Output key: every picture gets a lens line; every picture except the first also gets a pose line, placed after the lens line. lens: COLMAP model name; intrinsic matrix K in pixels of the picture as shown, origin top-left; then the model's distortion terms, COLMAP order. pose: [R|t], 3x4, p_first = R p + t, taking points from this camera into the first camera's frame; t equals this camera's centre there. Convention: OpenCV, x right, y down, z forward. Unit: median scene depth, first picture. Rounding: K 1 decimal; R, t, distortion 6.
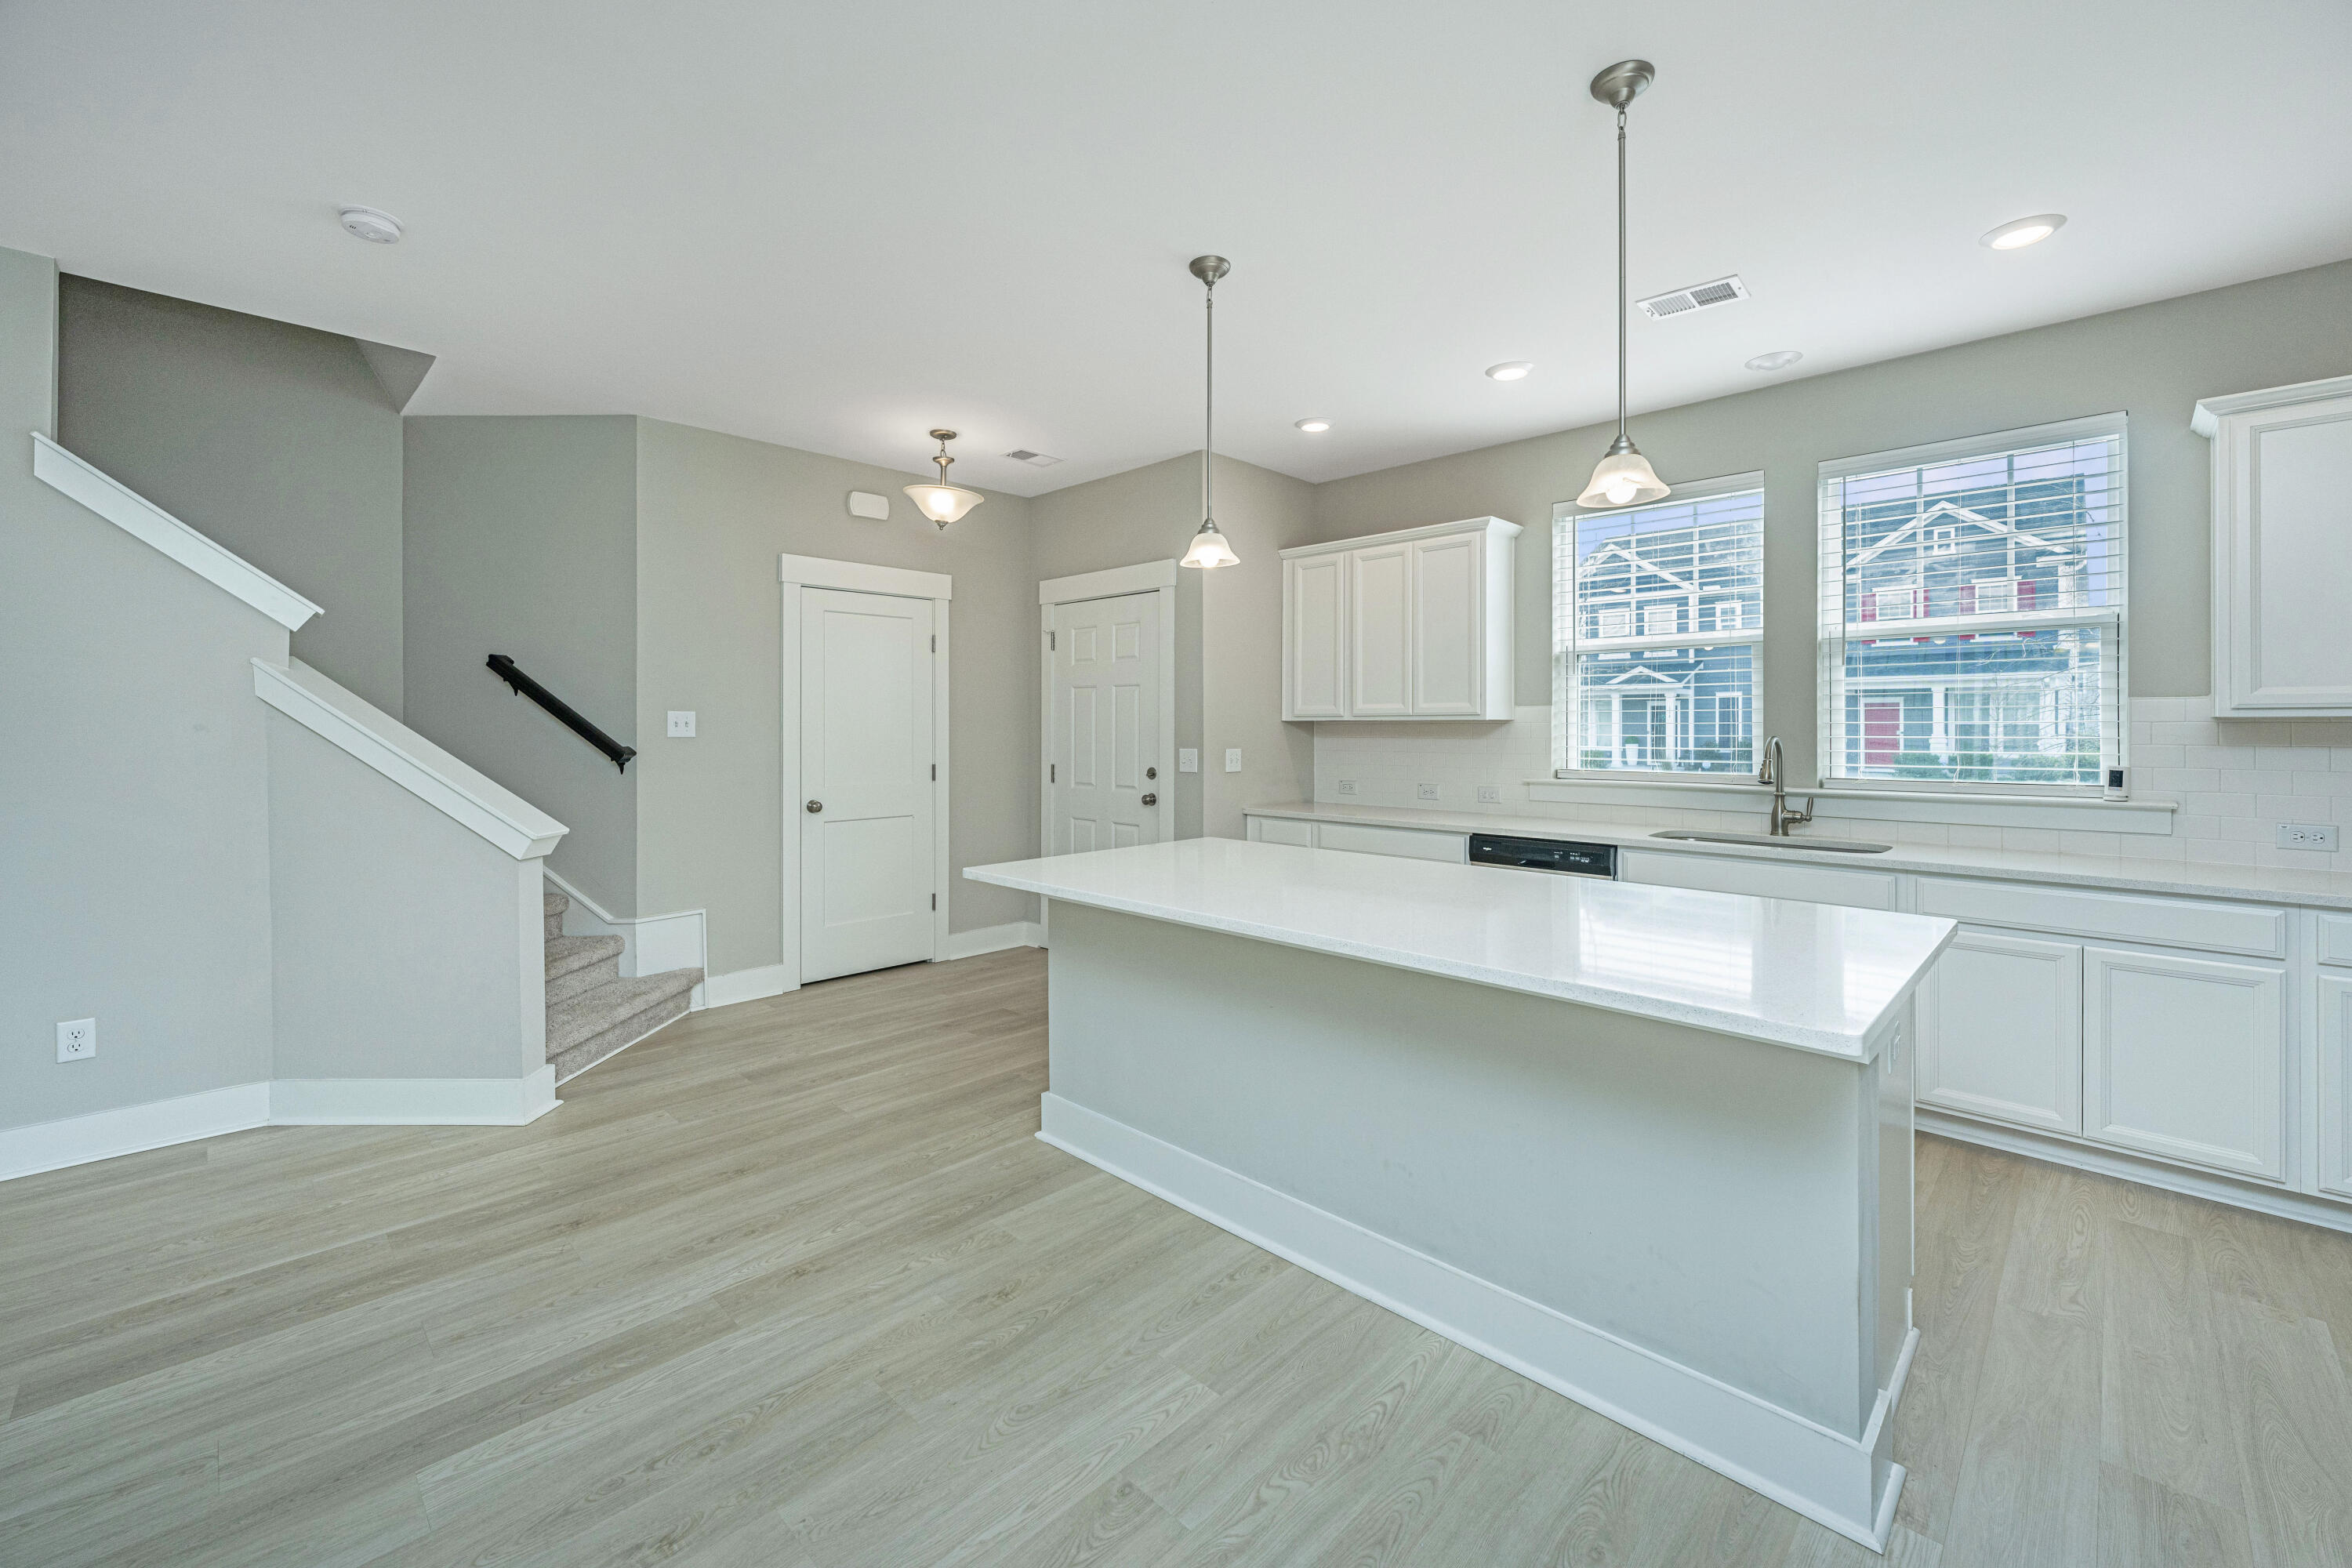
lens RADIAL K [[939.3, 0, 1201.3], [0, 939.3, 729.0], [0, 0, 1]] dist [-0.000135, 0.000028]
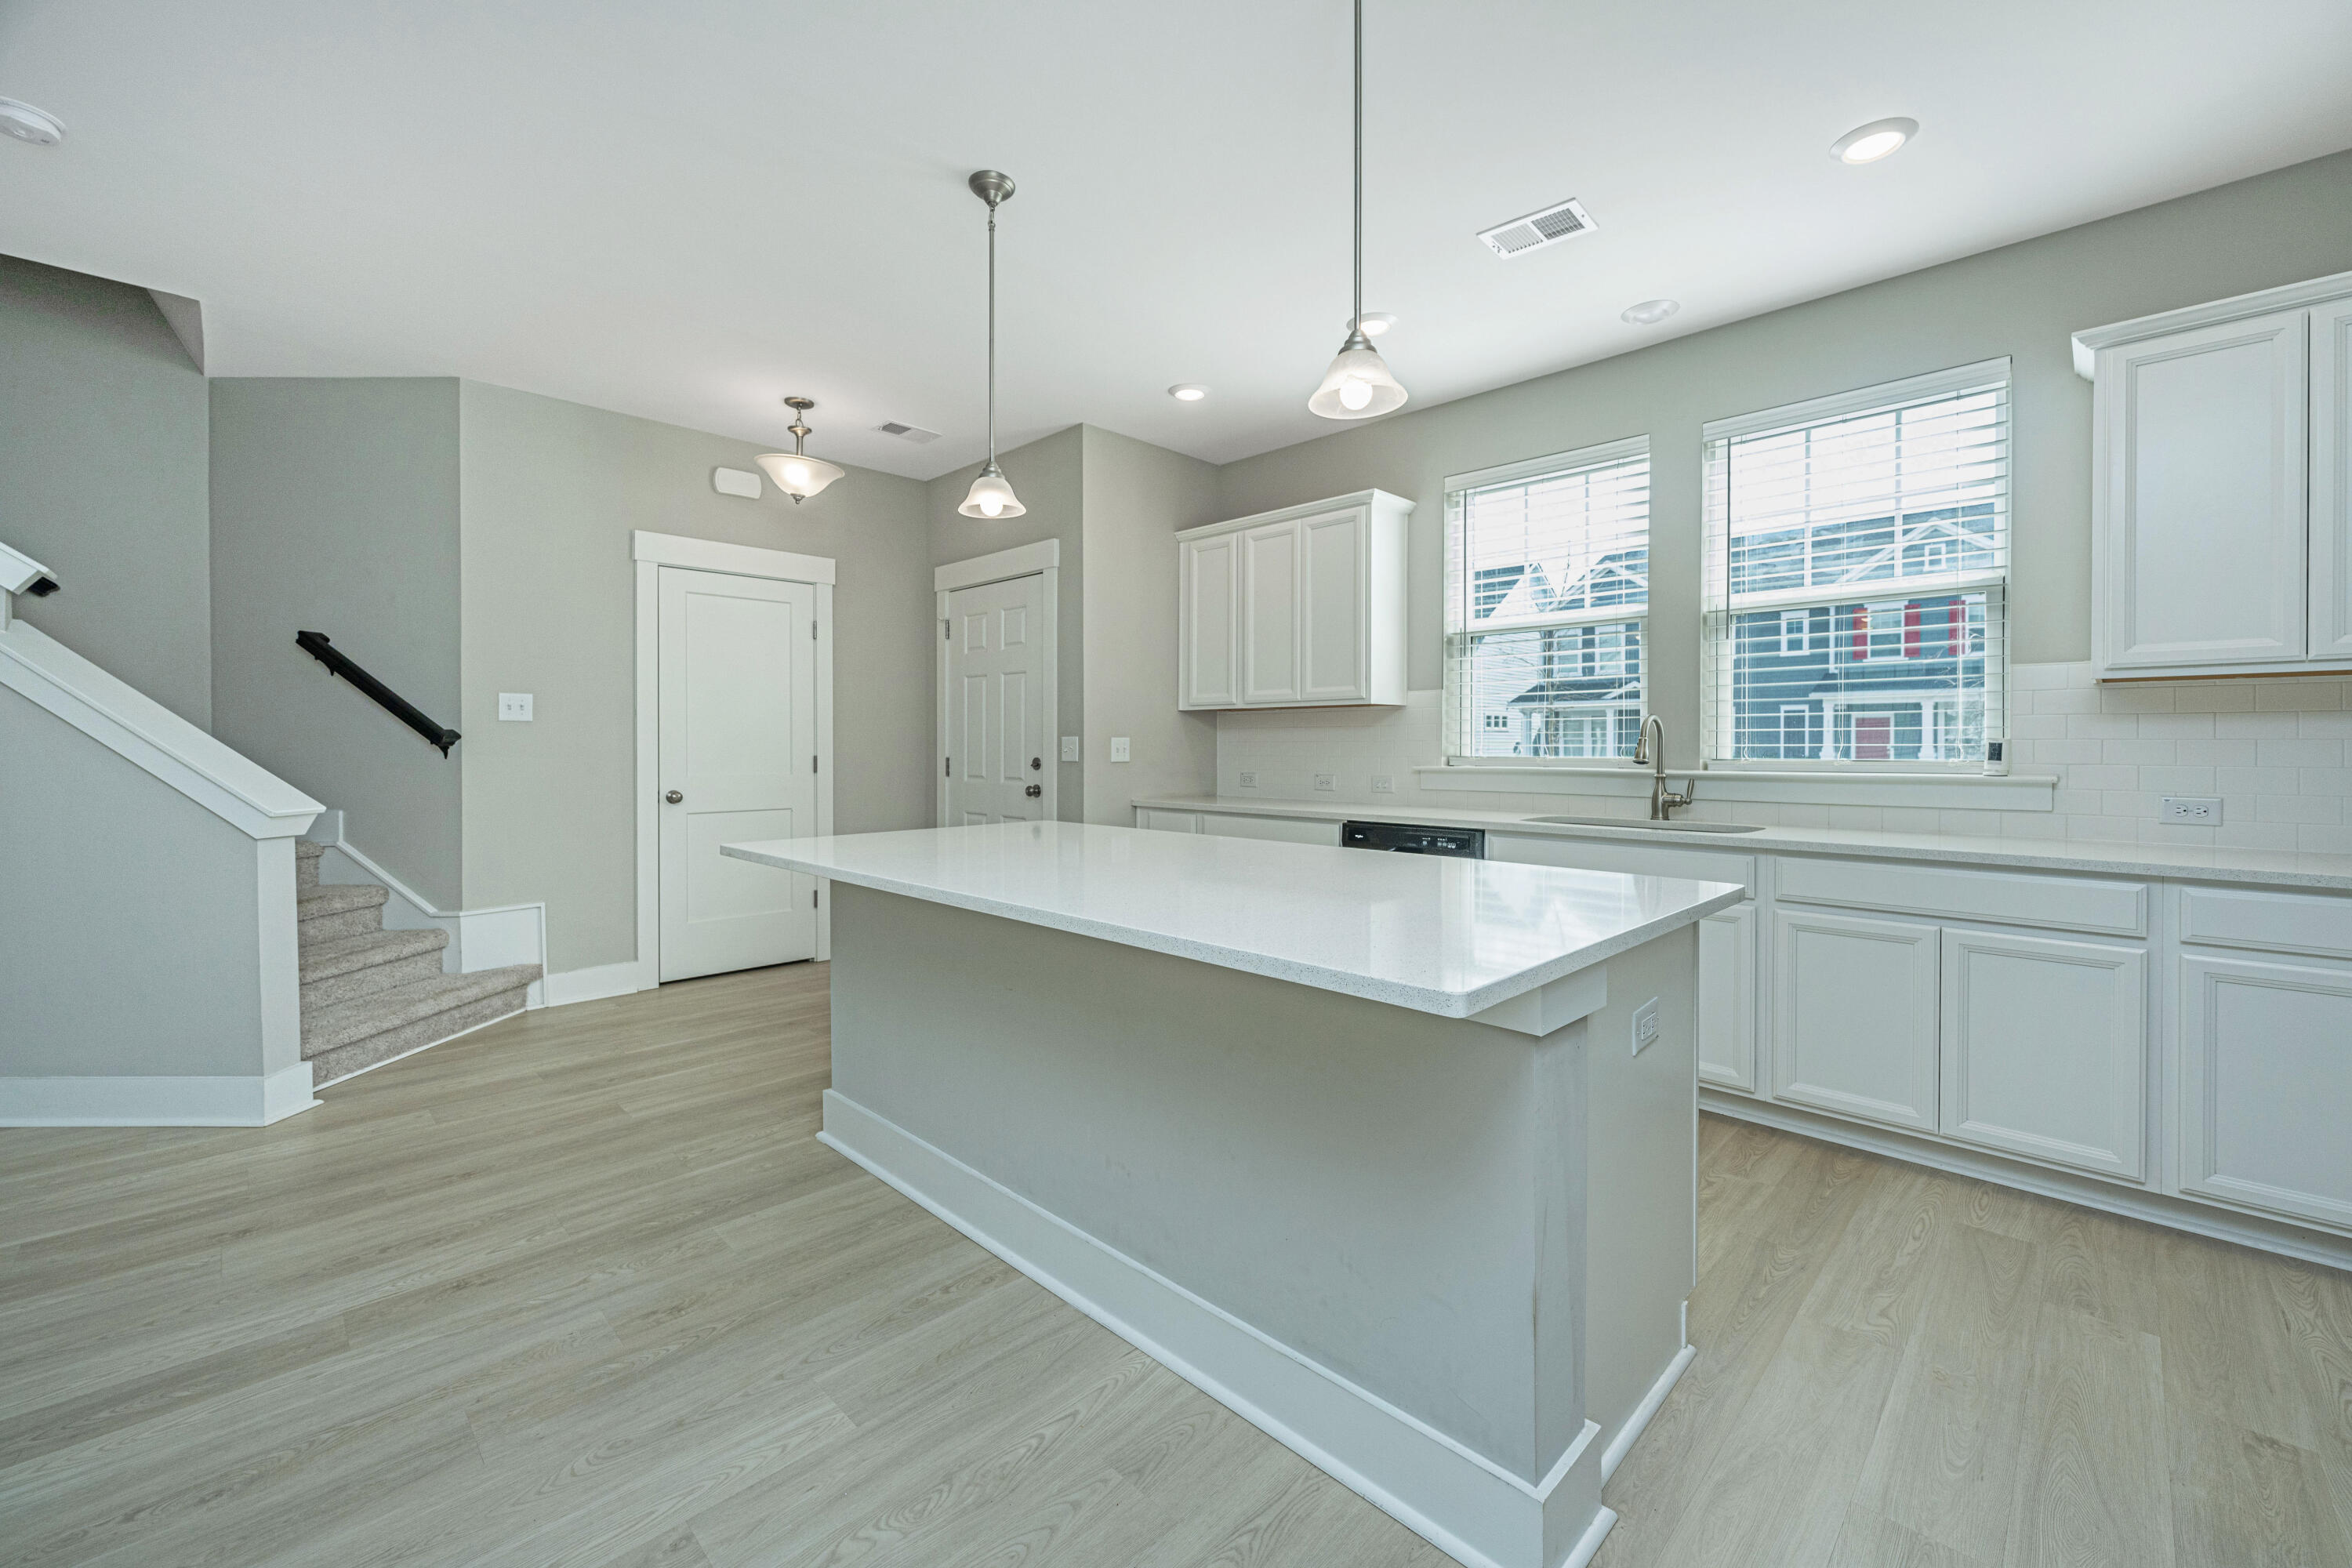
lens RADIAL K [[923.3, 0, 1220.3], [0, 923.3, 755.8], [0, 0, 1]] dist [0.000255, -0.000039]
pose [[0.999994, -0.000732, 0.003259, 0.179068], [0.000705, 0.999965, 0.008337, 0.042732], [-0.003265, -0.008335, 0.999960, 0.077815]]
